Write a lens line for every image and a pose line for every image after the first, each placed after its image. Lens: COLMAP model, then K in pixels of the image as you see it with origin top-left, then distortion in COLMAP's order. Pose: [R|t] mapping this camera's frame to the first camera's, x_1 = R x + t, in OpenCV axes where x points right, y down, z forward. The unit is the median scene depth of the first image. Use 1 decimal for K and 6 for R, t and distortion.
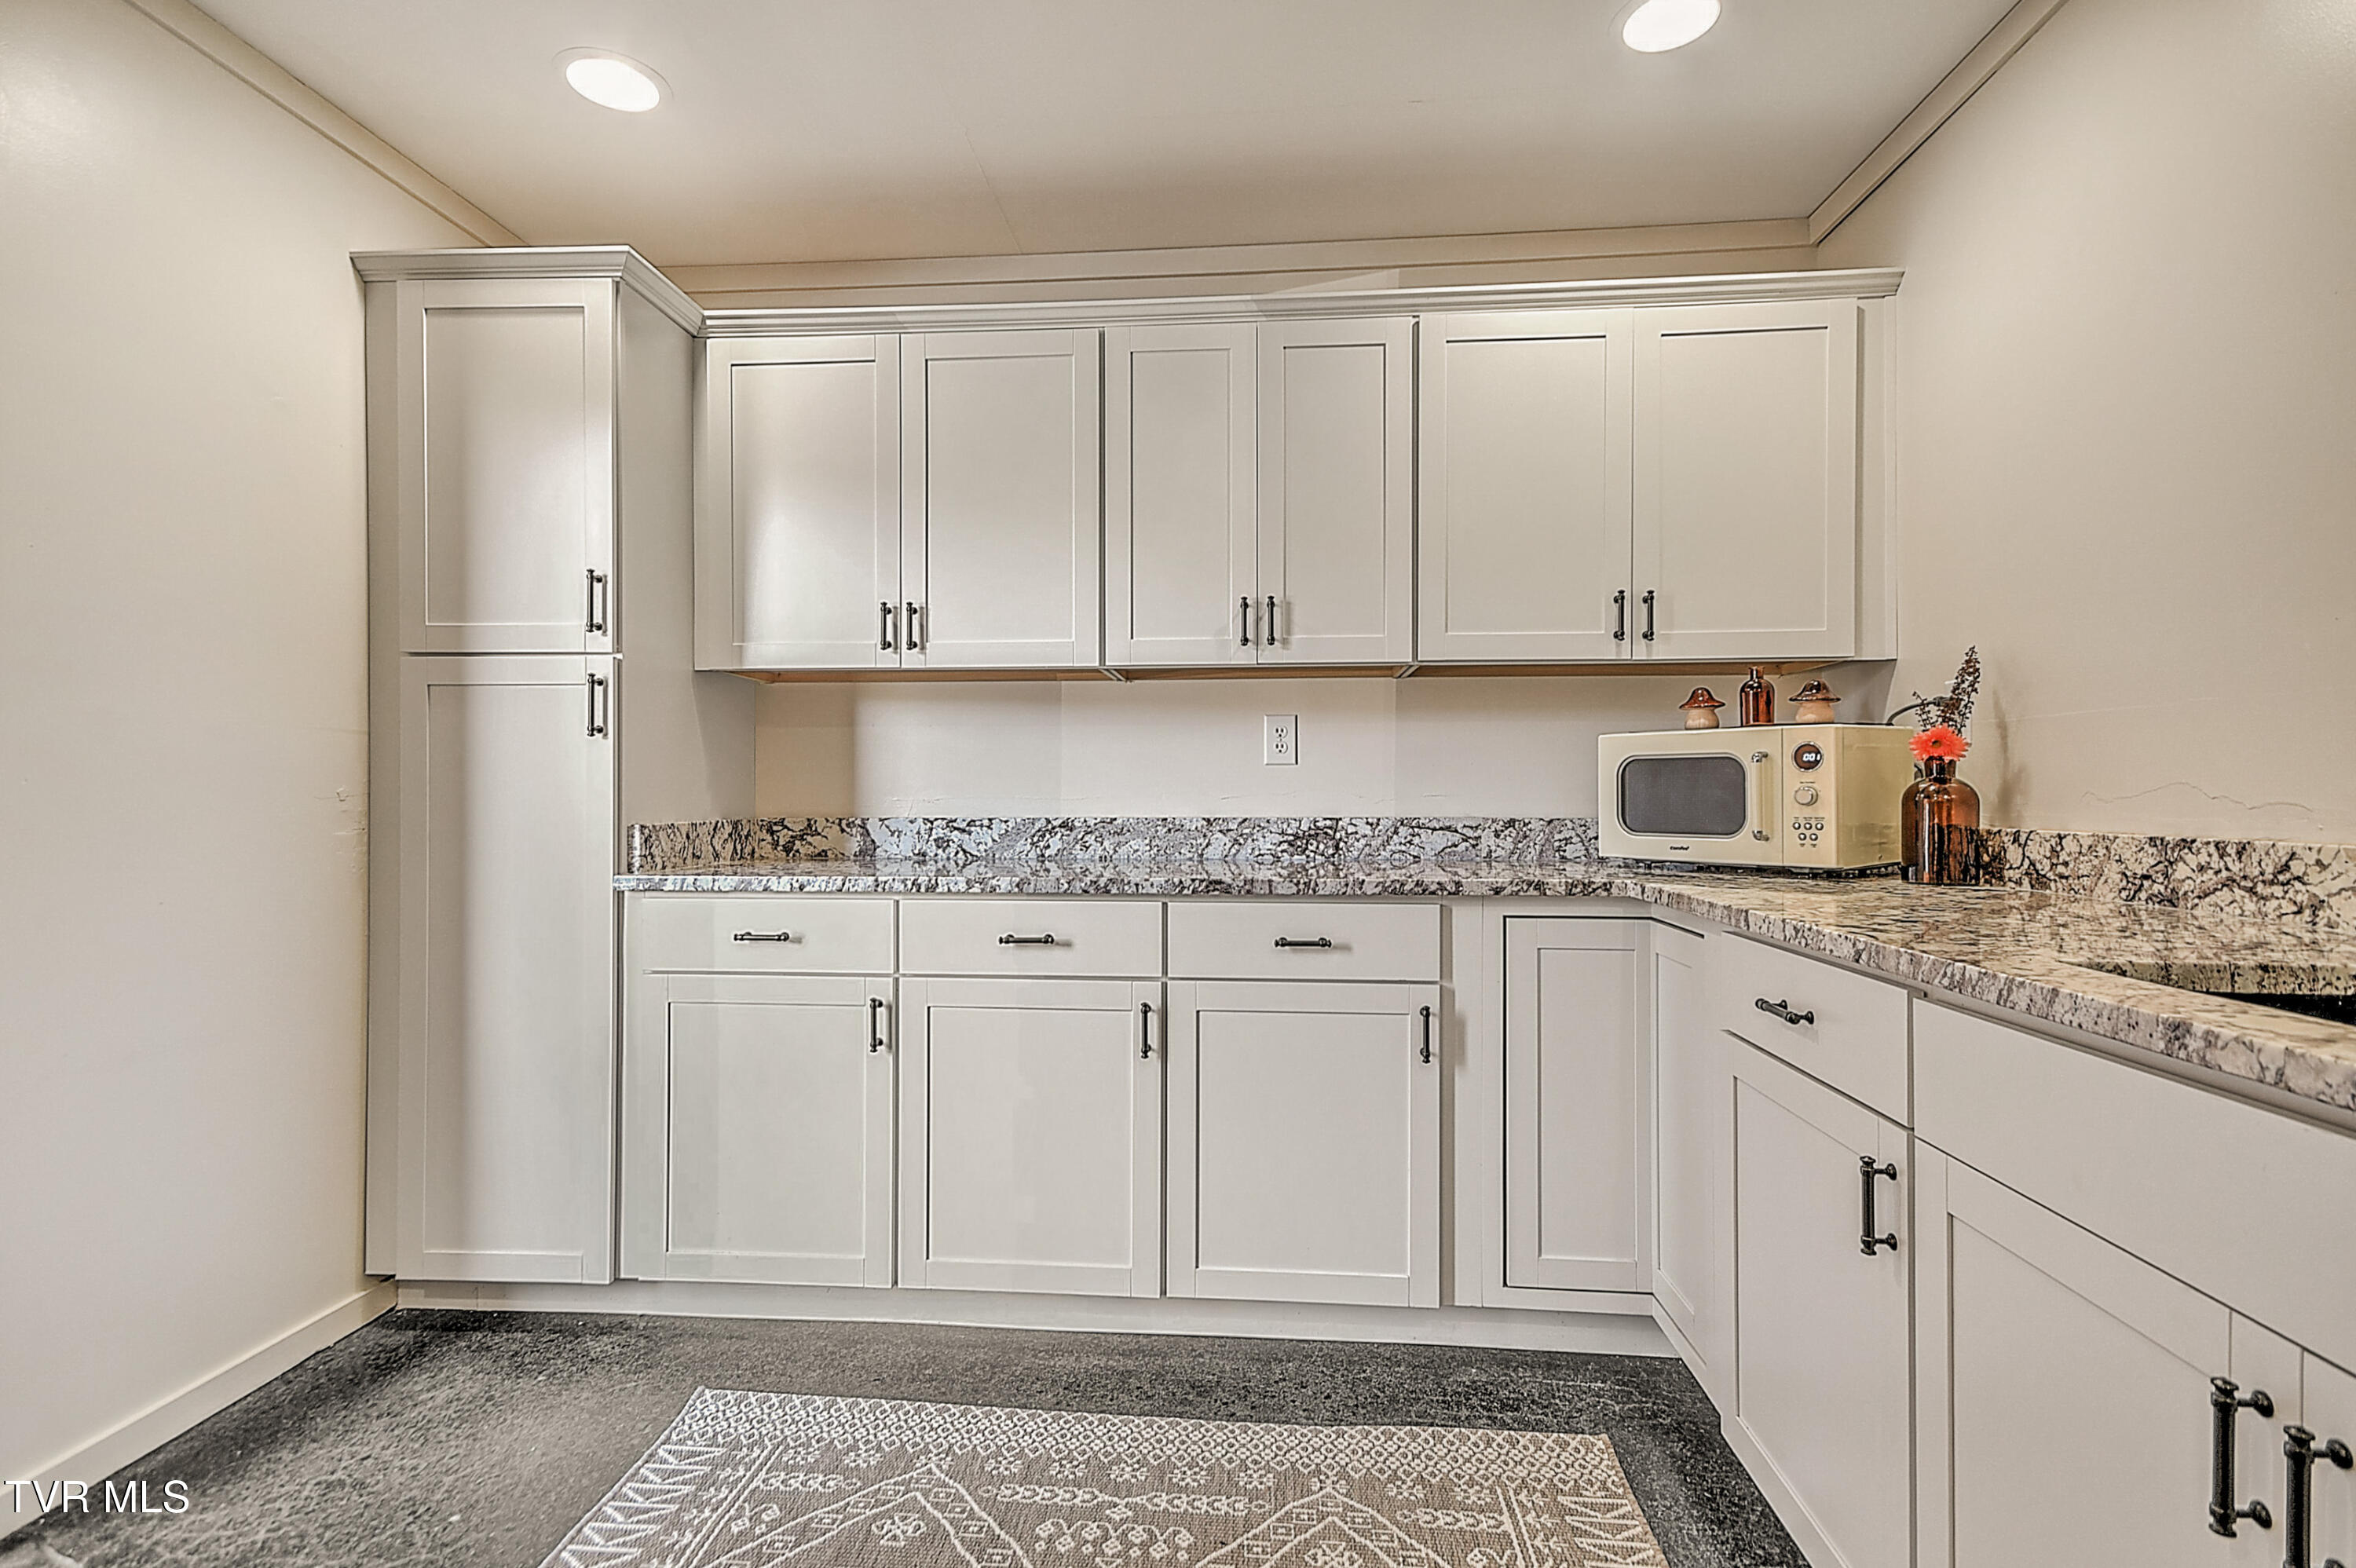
lens RADIAL K [[1135.5, 0, 1223.6], [0, 1135.5, 790.4], [0, 0, 1]] dist [0.022253, 0.000164]
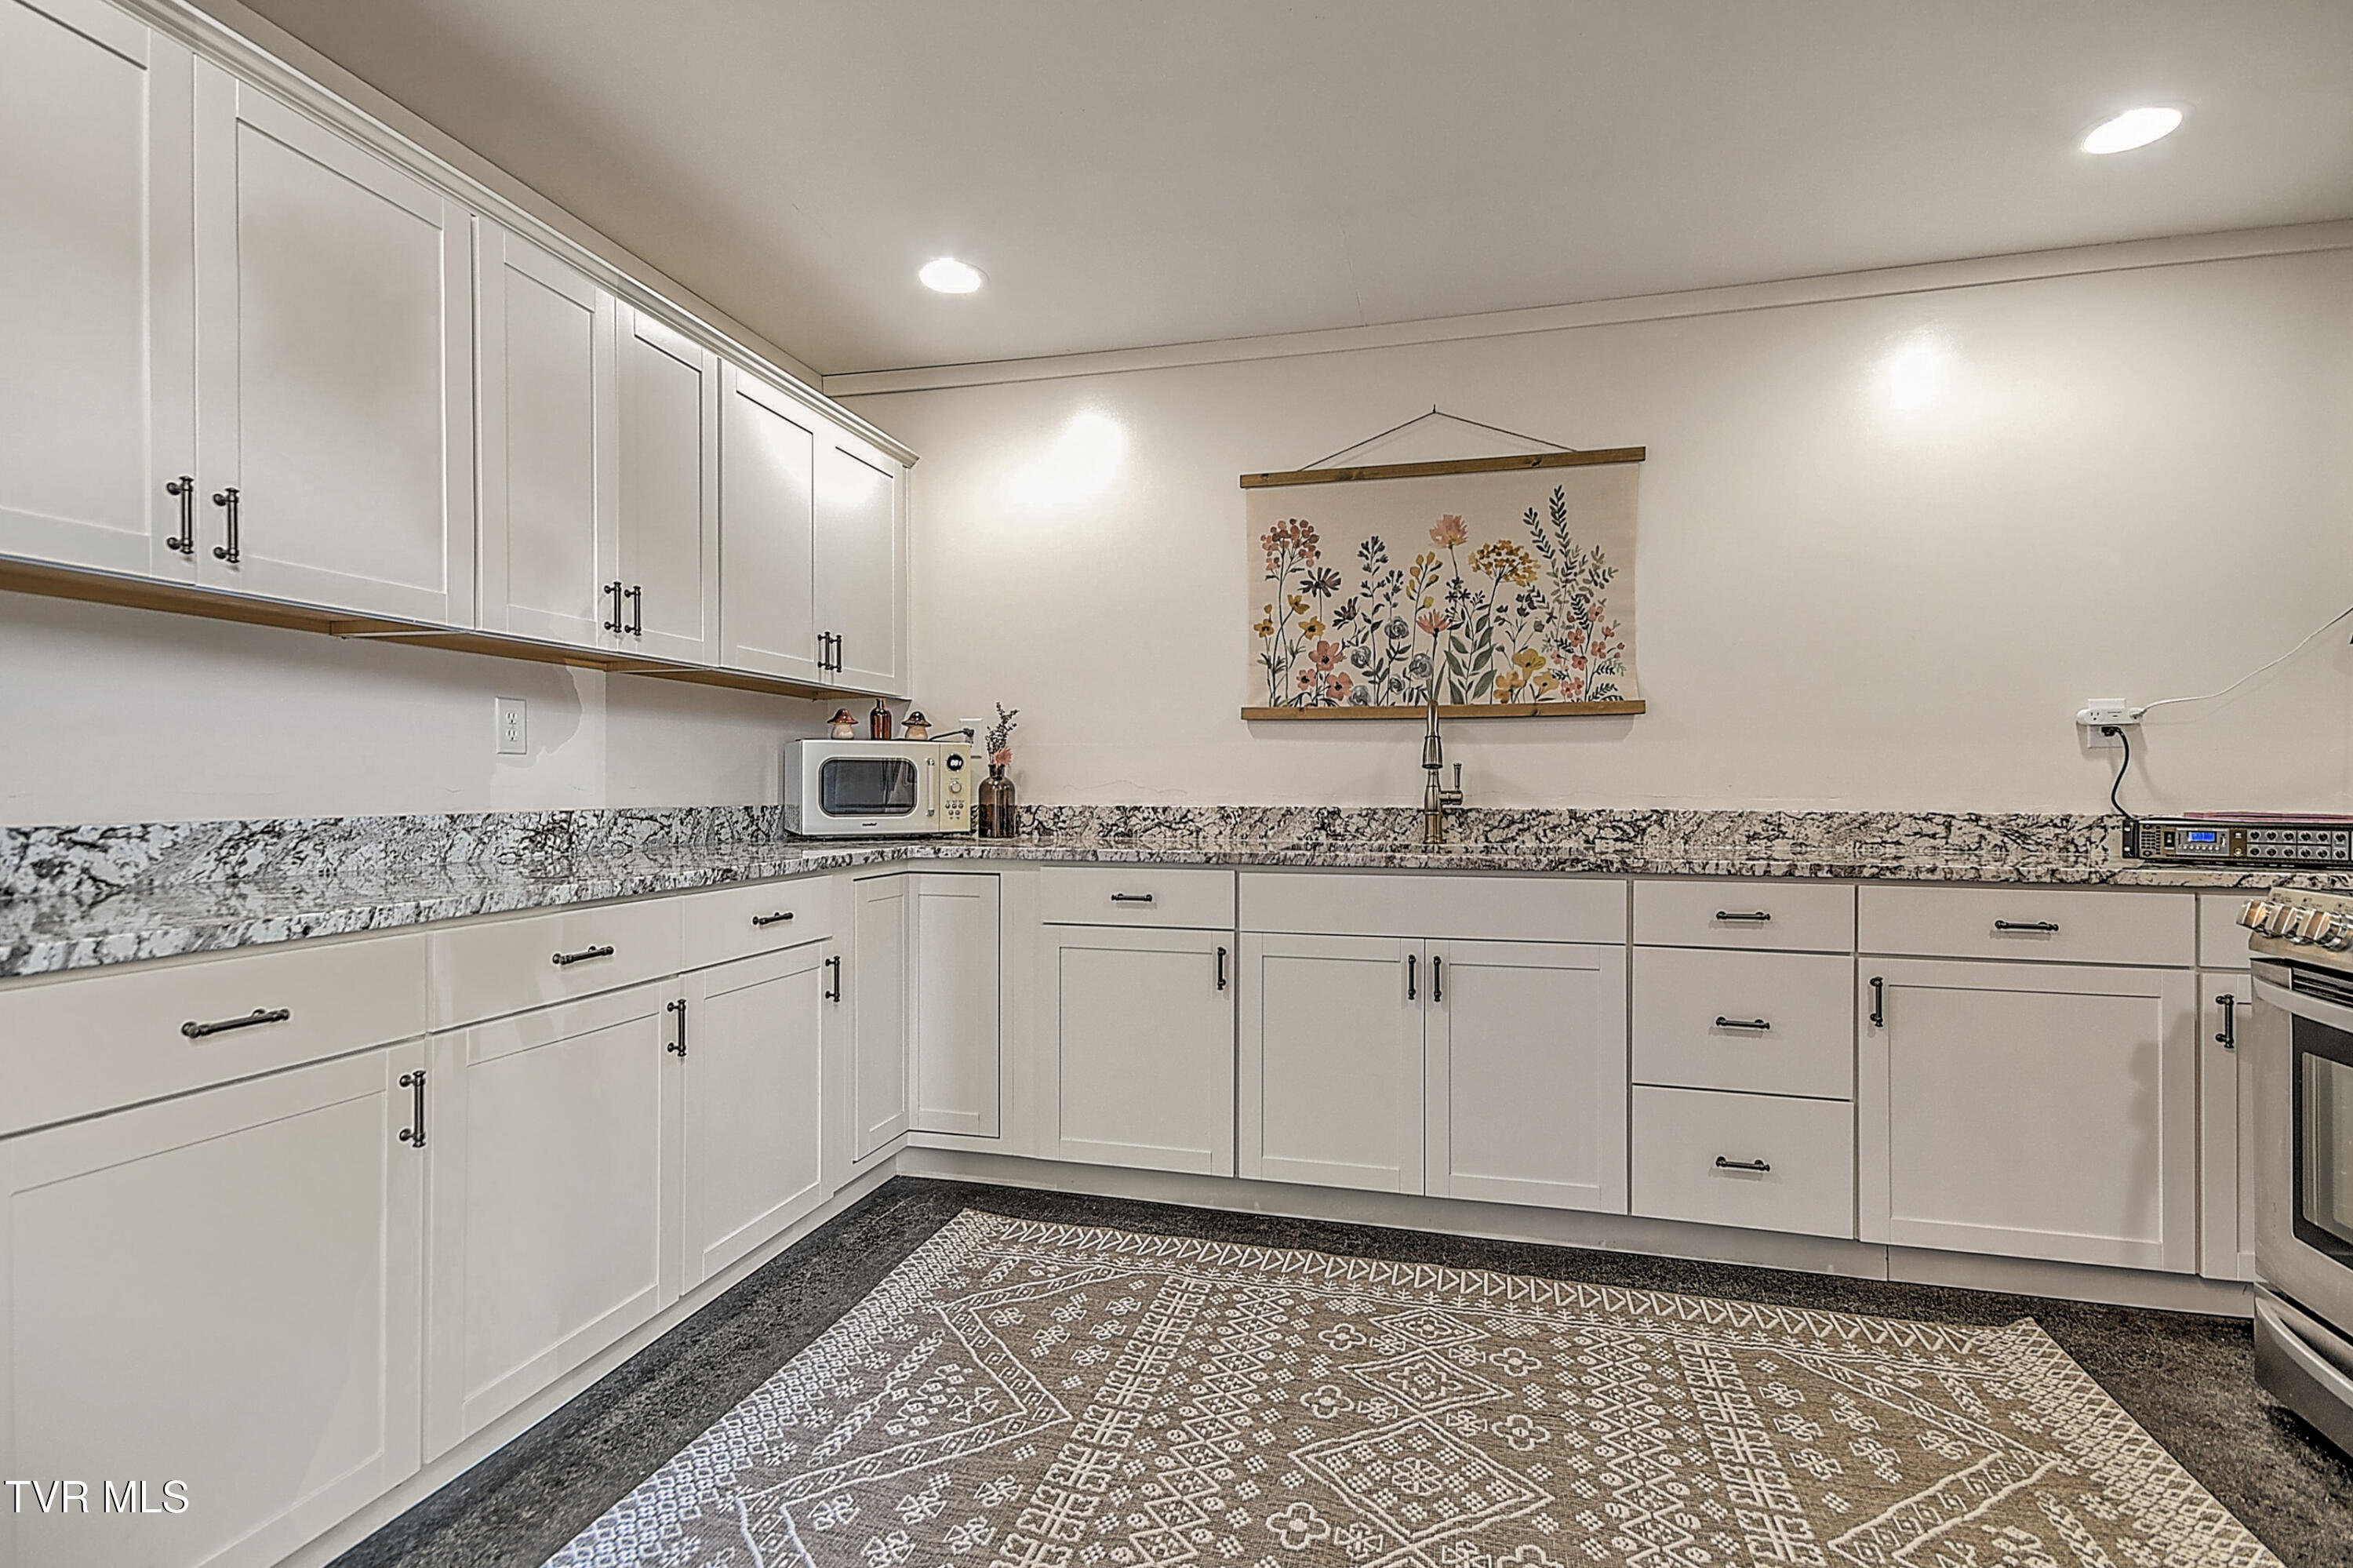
lens RADIAL K [[1086.6, 0, 1196.4], [0, 1086.6, 785.3], [0, 0, 1]] dist [0.030014, -0.008529]
pose [[0.162193, 0.000324, 0.986759, -0.862445], [-0.004260, 0.999991, 0.000371, 0.000178], [-0.986750, -0.004264, 0.162193, 0.383867]]
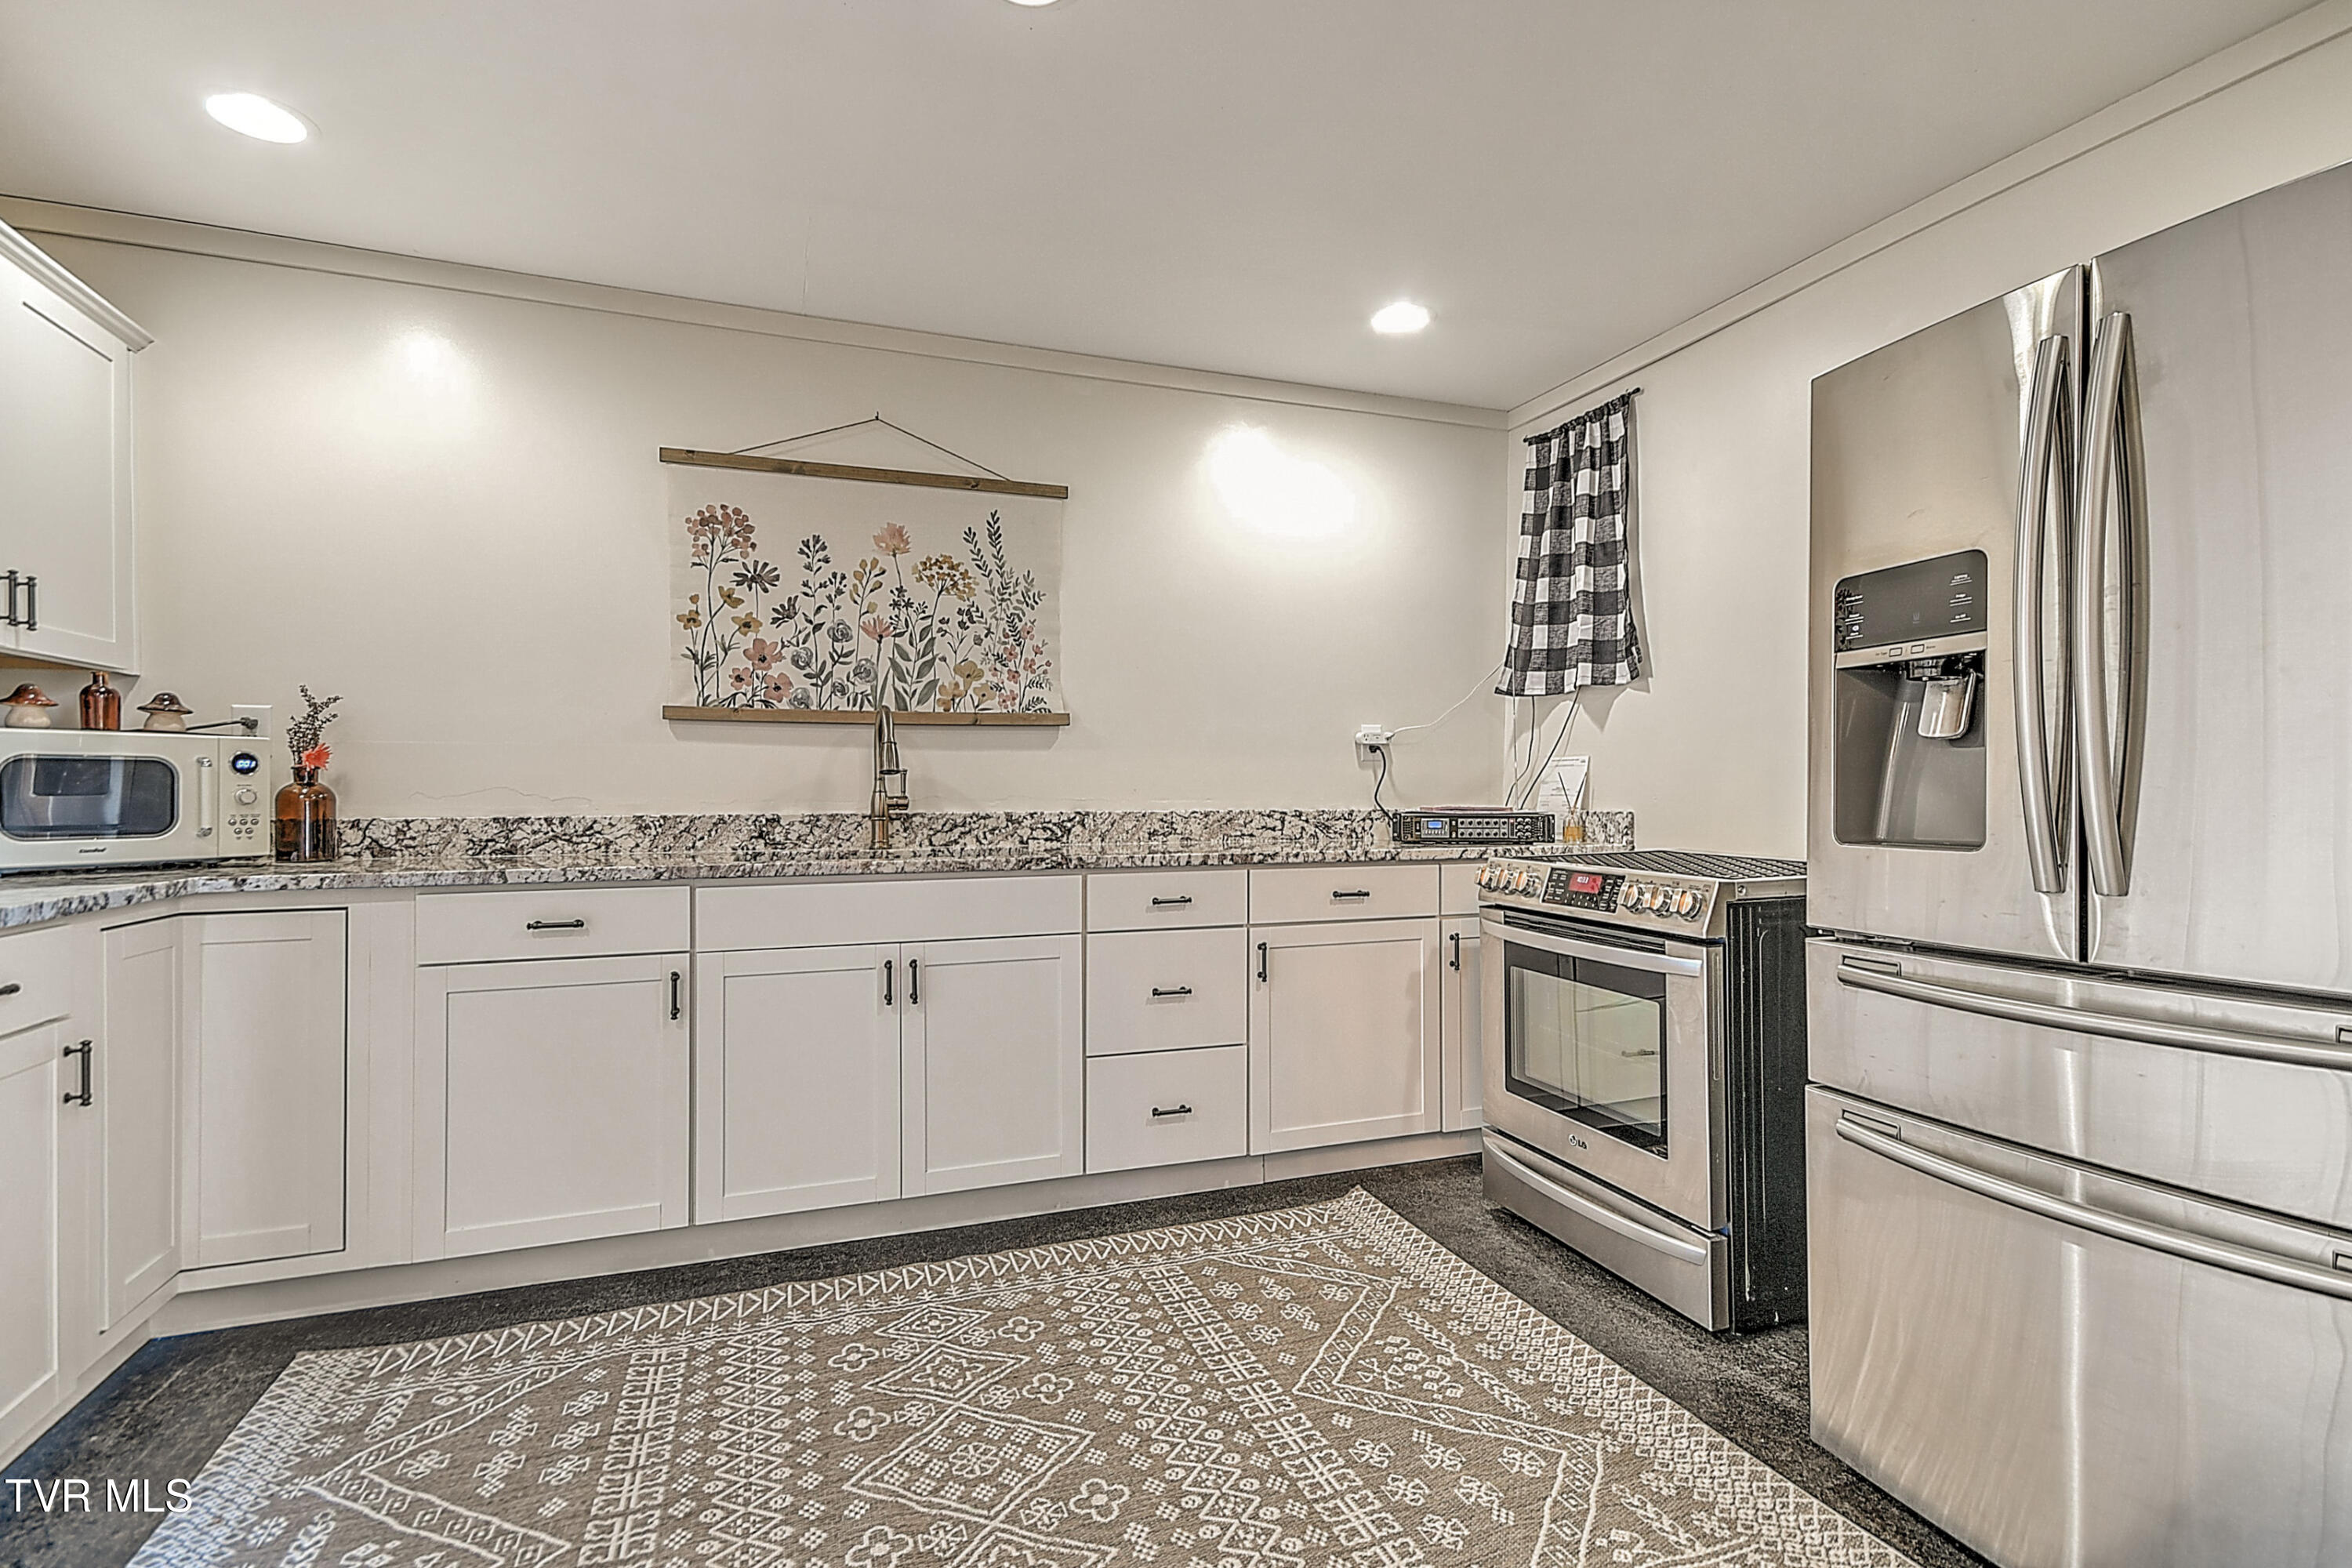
lens RADIAL K [[1083.5, 0, 1176.0], [0, 1083.5, 784.0], [0, 0, 1]] dist [0.021188, 0.000440]
pose [[-0.420222, 0.005868, 0.907403, -0.860040], [0.000396, 0.999980, -0.006283, -0.000464], [-0.907421, -0.002281, -0.420216, 0.551617]]
